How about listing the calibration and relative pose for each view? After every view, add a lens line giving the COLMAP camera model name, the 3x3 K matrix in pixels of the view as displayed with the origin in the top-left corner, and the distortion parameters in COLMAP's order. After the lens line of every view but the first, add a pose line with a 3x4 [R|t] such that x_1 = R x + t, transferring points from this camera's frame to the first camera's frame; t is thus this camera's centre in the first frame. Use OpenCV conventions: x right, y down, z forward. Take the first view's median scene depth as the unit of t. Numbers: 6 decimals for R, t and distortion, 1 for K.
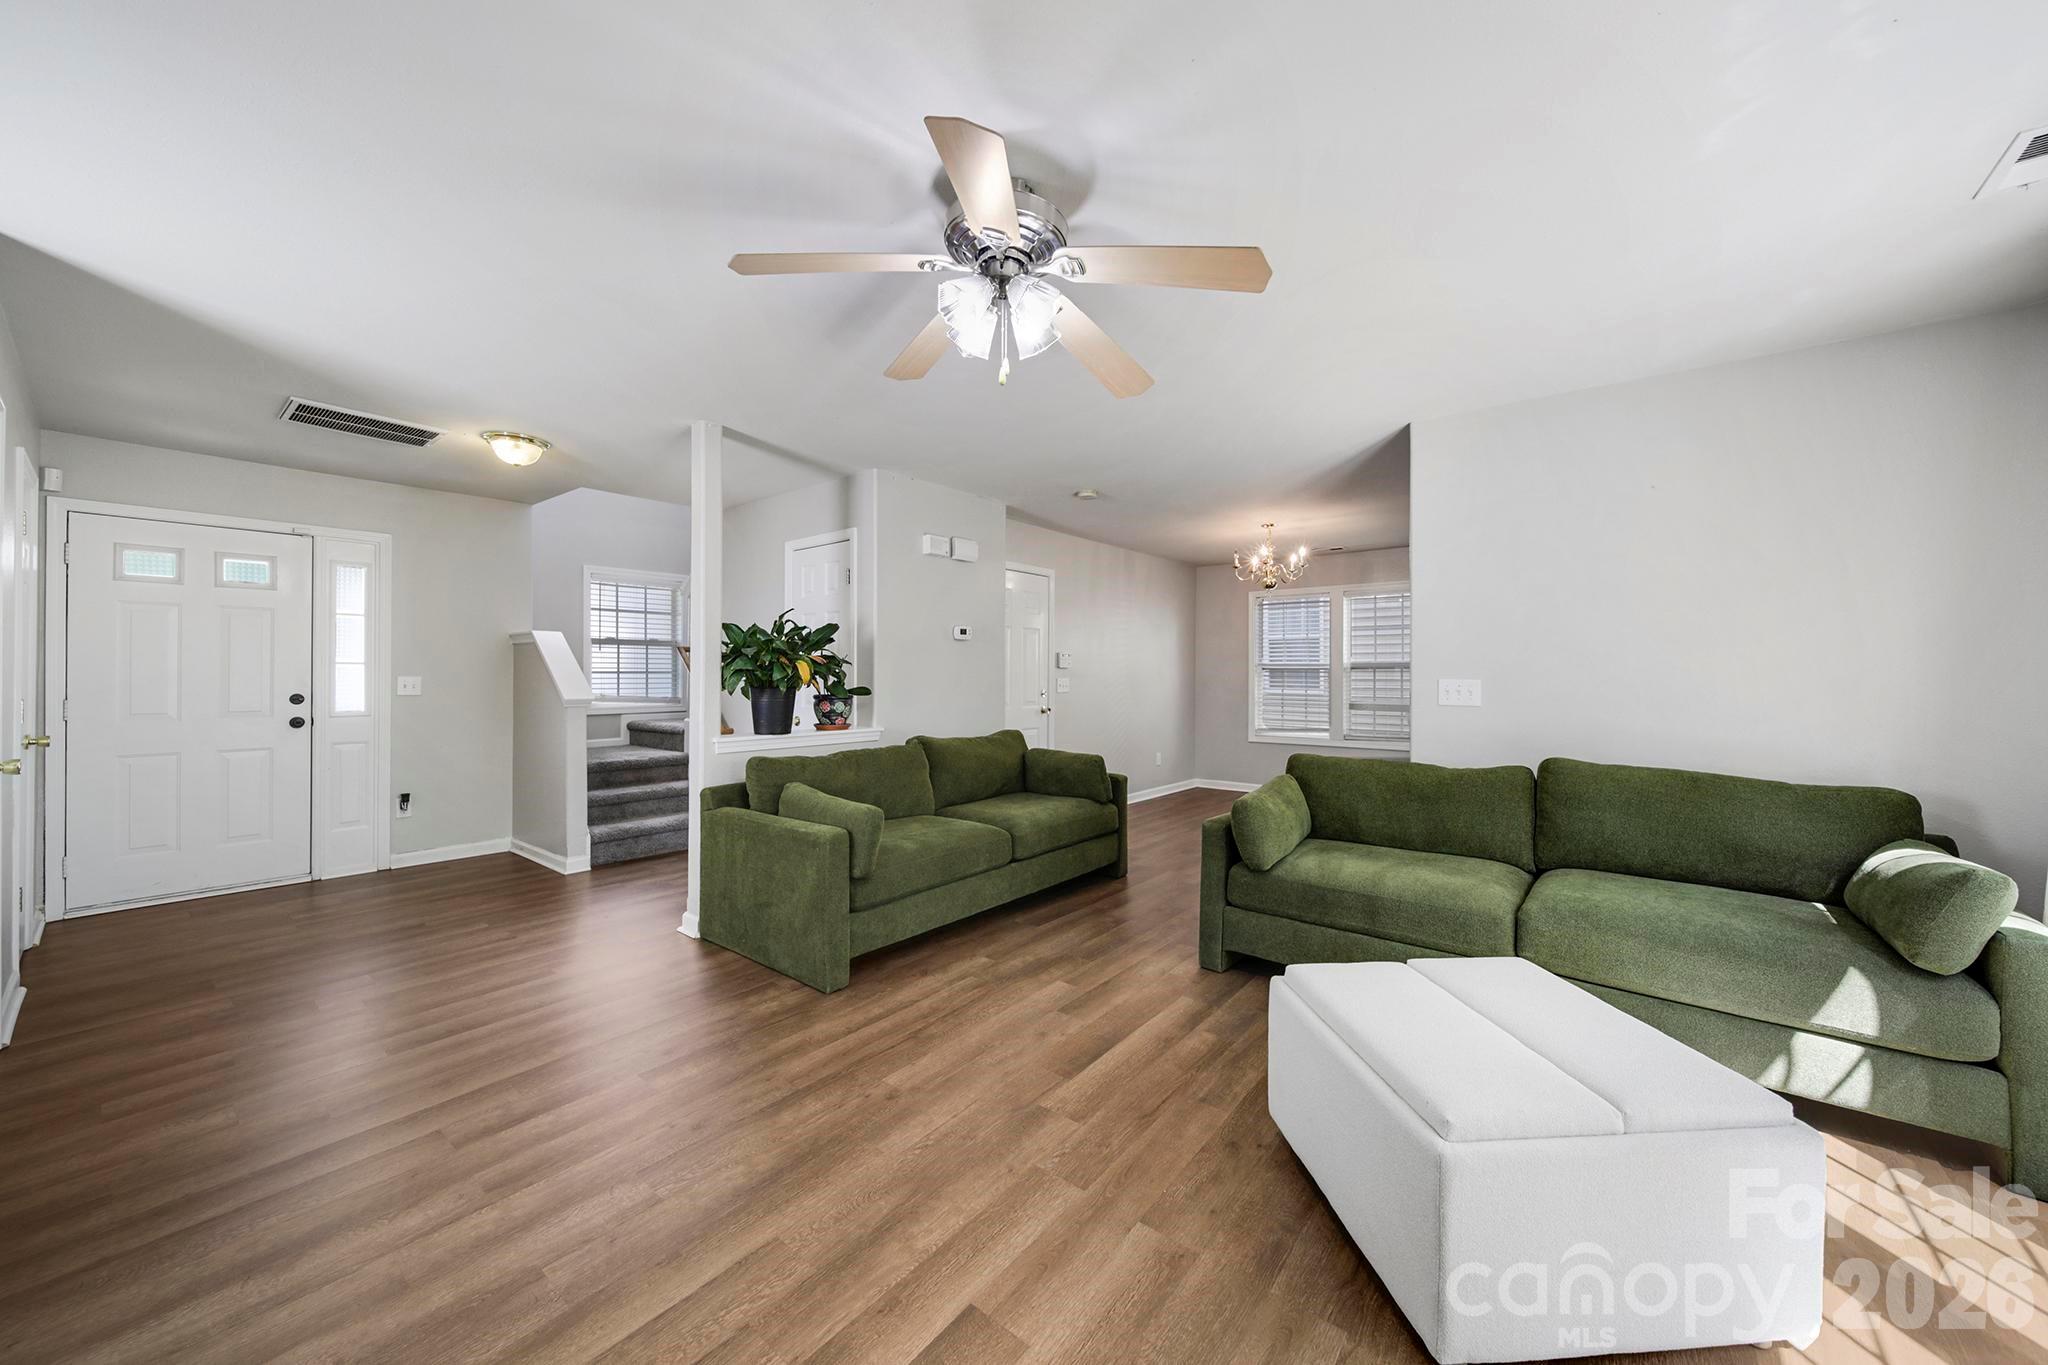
lens RADIAL K [[726.2, 0, 1023.7], [0, 726.2, 674.4], [0, 0, 1]] dist [-0.009344, -0.000577]
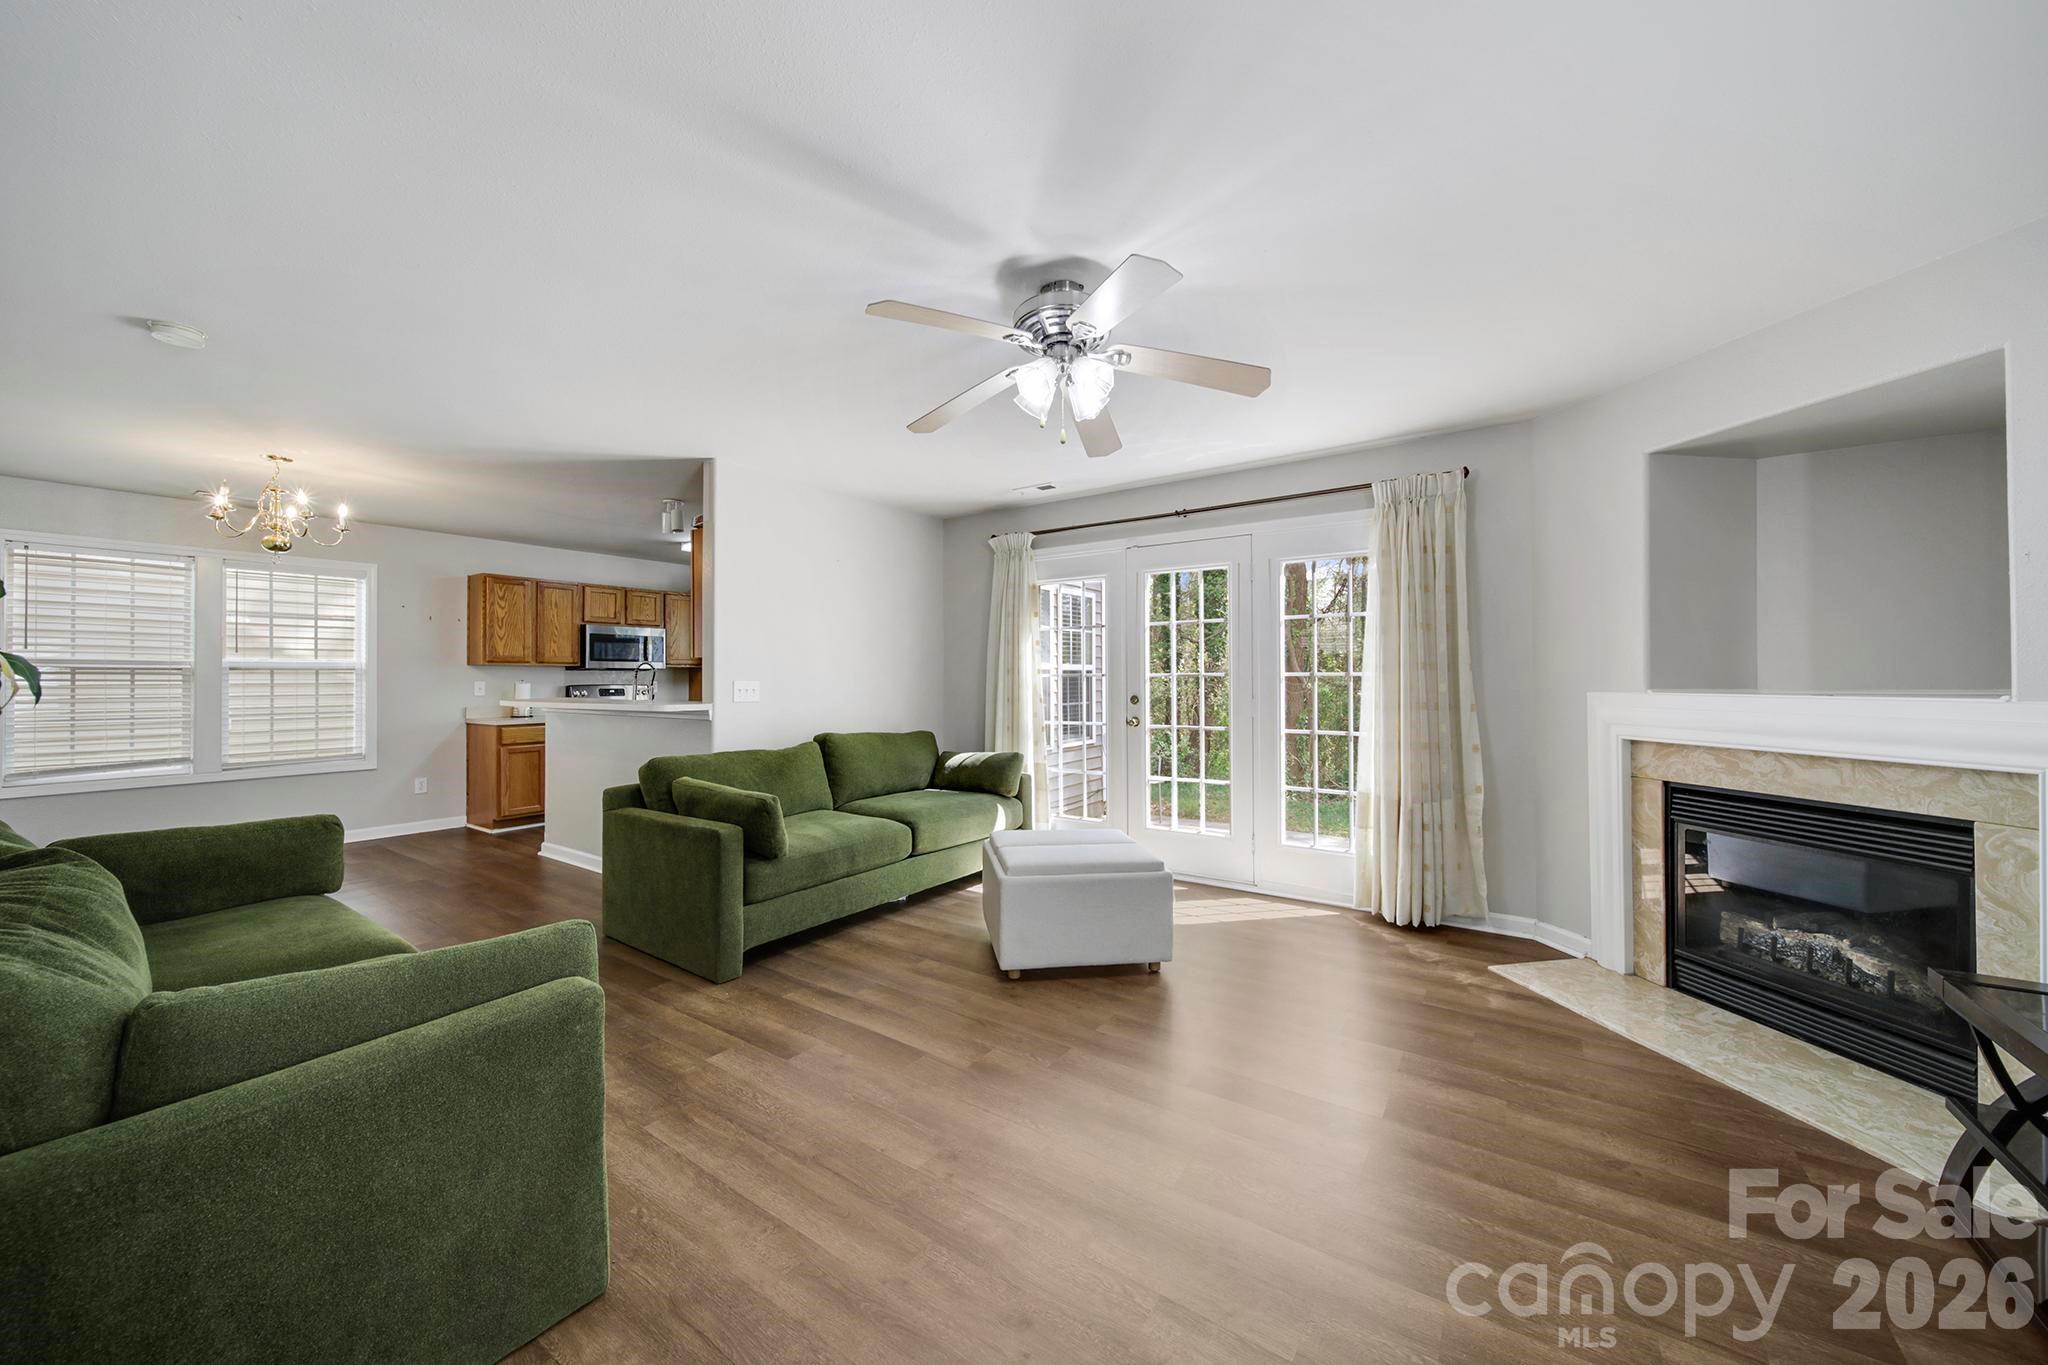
lens RADIAL K [[726.2, 0, 1022.6], [0, 726.2, 672.1], [0, 0, 1]] dist [-0.009344, -0.000577]
pose [[-0.066991, 0.008741, 0.997715, -0.493701], [0.000536, 0.999962, -0.008725, 0.002628], [-0.997753, -0.000049, -0.066993, 0.450535]]
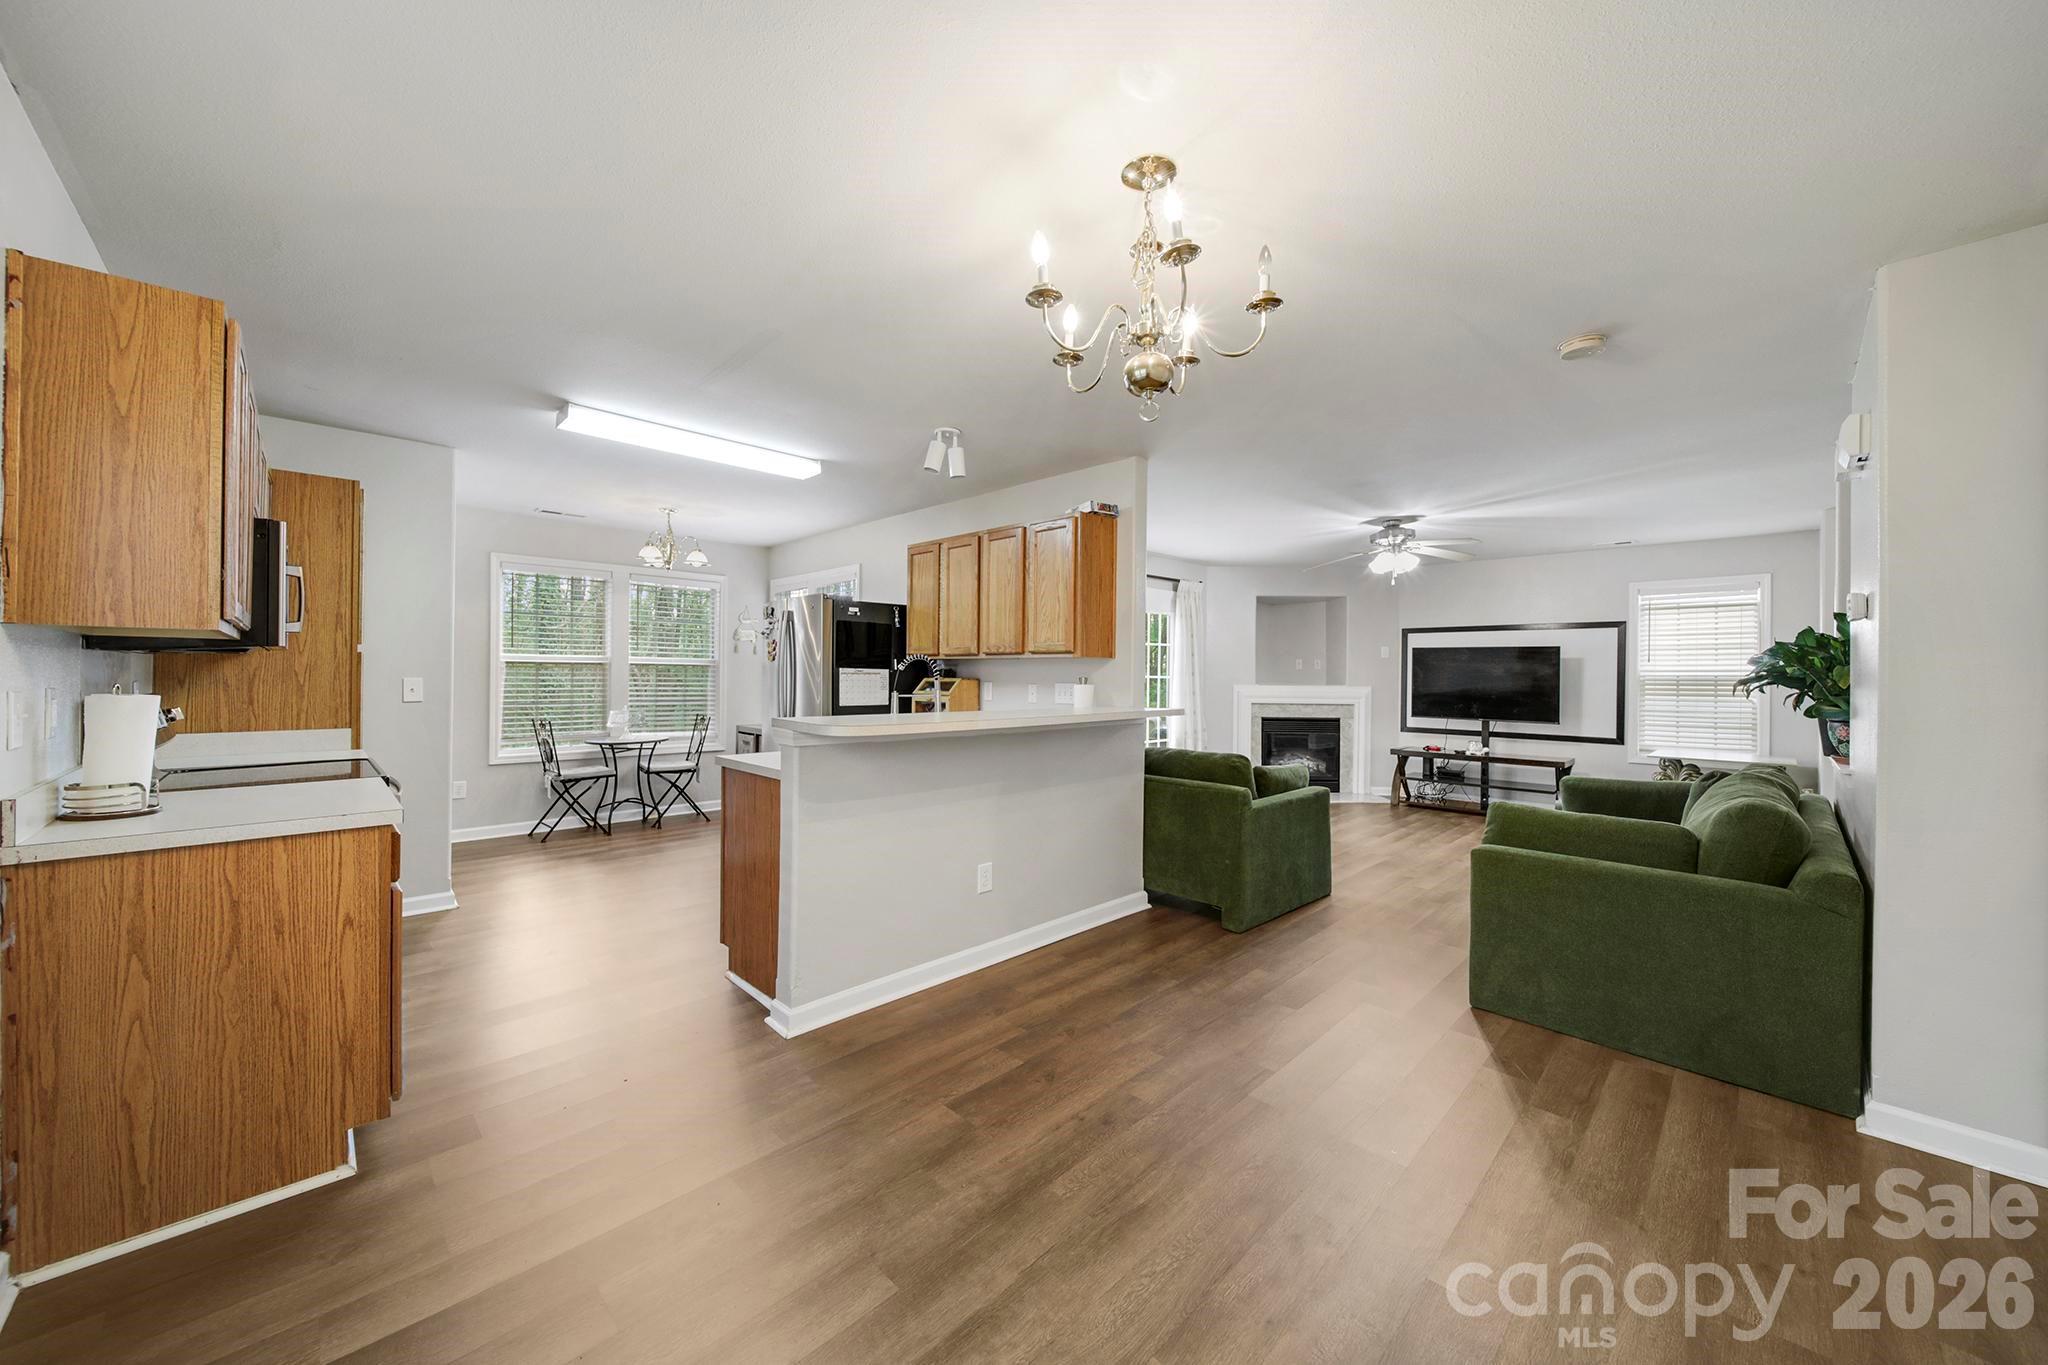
lens RADIAL K [[745.8, 0, 1009.5], [0, 745.8, 672.0], [0, 0, 1]] dist [-0.008634, -0.000720]
pose [[-0.991617, -0.010236, 0.128807, 0.460292], [-0.010556, 0.999943, -0.001802, -0.006172], [-0.128781, -0.003147, -0.991668, 1.699101]]
